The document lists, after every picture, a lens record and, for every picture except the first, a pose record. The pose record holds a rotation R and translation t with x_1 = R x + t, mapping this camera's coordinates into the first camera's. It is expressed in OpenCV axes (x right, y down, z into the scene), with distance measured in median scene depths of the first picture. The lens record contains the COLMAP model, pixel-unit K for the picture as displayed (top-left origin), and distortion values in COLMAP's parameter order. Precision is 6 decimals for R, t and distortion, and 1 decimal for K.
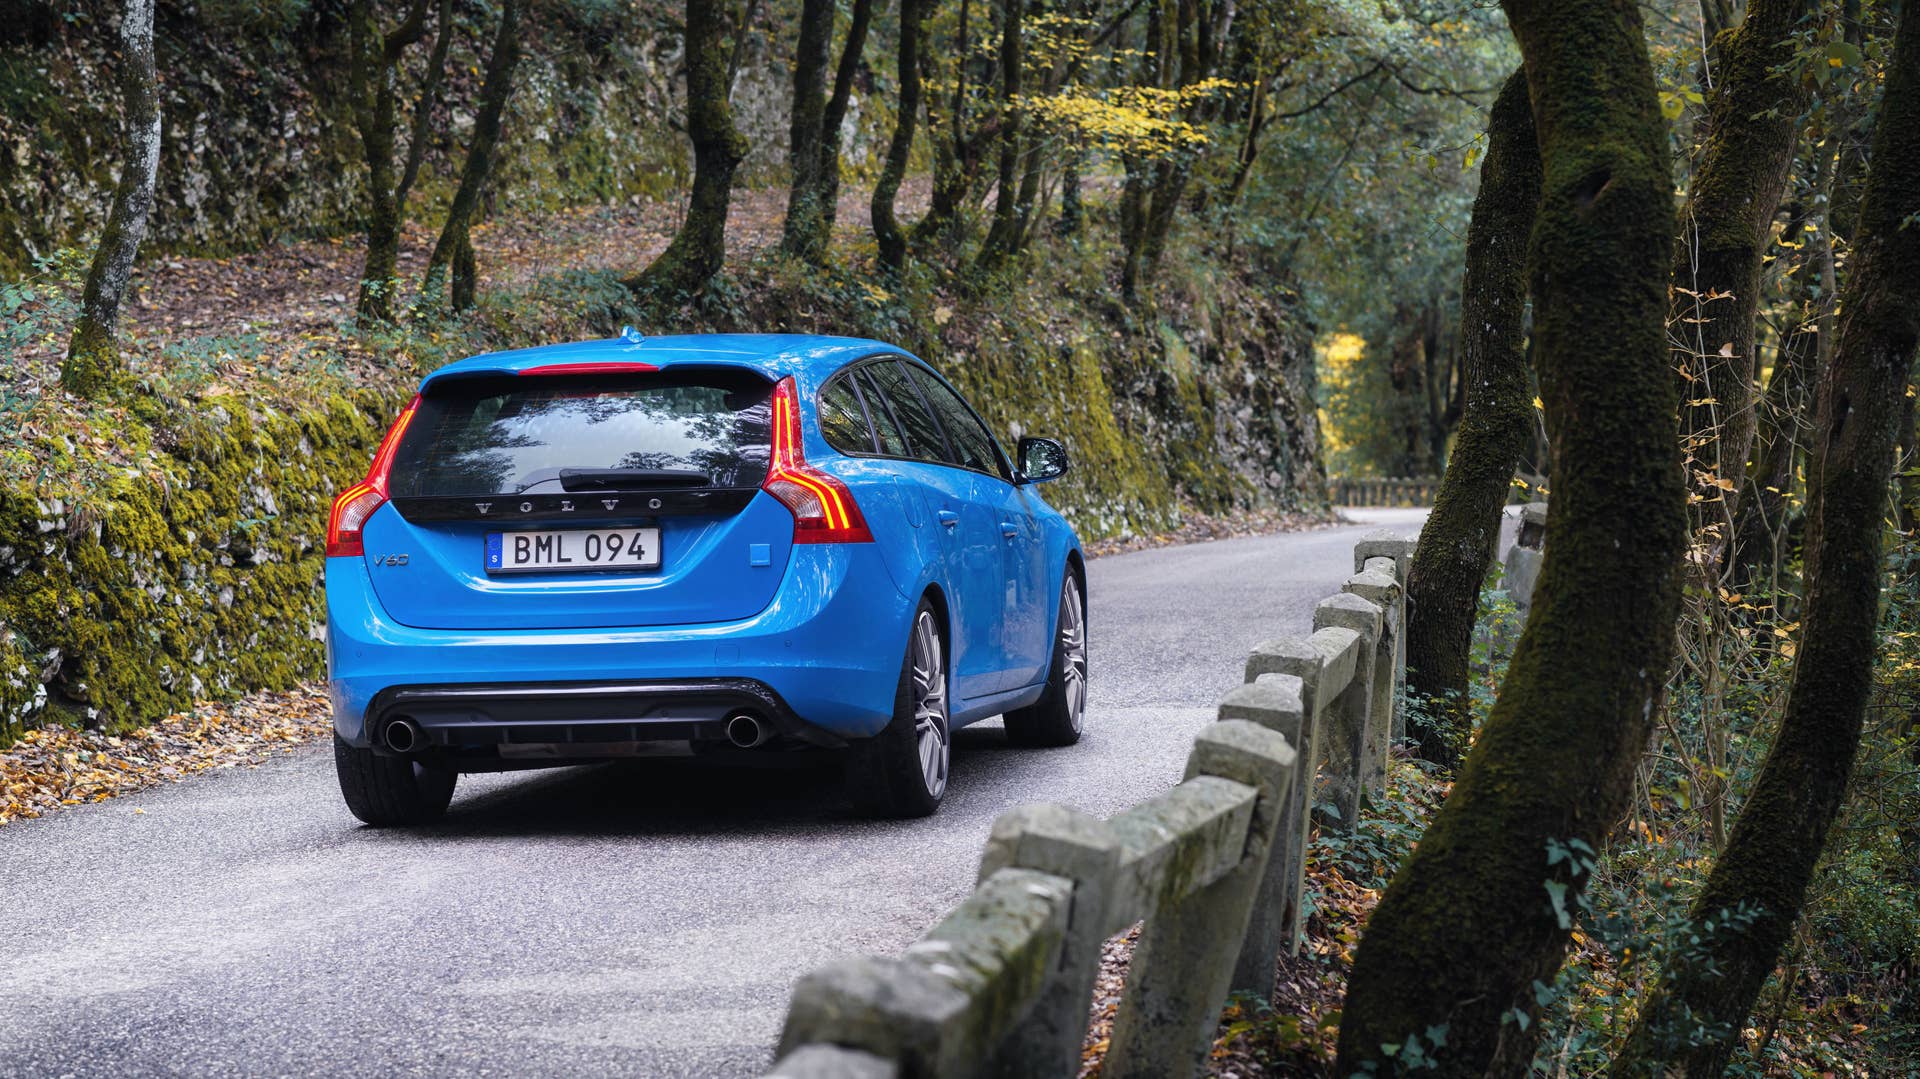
lens RADIAL K [[2740.1, 0, 960.0], [0, 2740.1, 539.5], [0, 0, 1]] dist [0.015539, -0.012939]
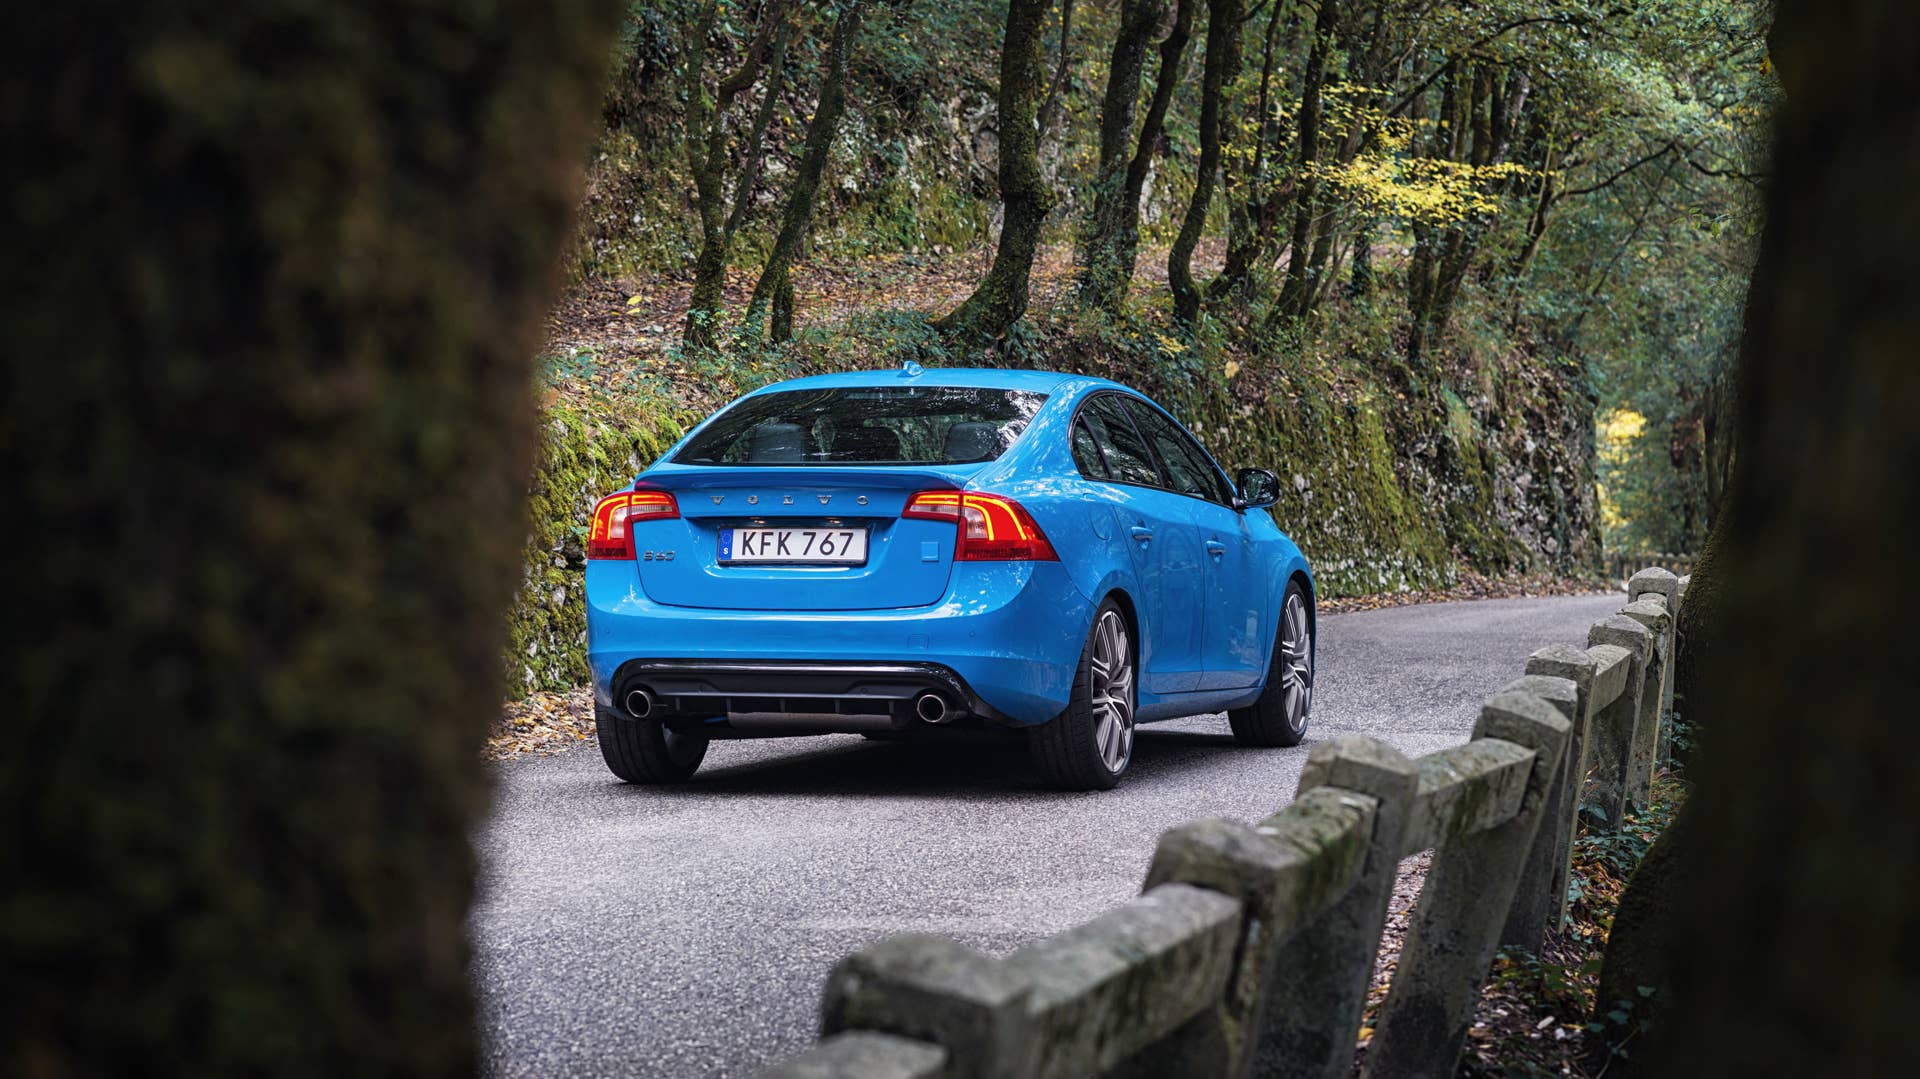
lens RADIAL K [[3151.7, 0, 960.0], [0, 3151.7, 539.5], [0, 0, 1]] dist [0.020559, -0.127588]
pose [[0.996793, 0.043875, -0.066921, -0.026796], [-0.047177, 0.997704, -0.048592, 0.045159], [0.064635, 0.051593, 0.996574, -0.189459]]
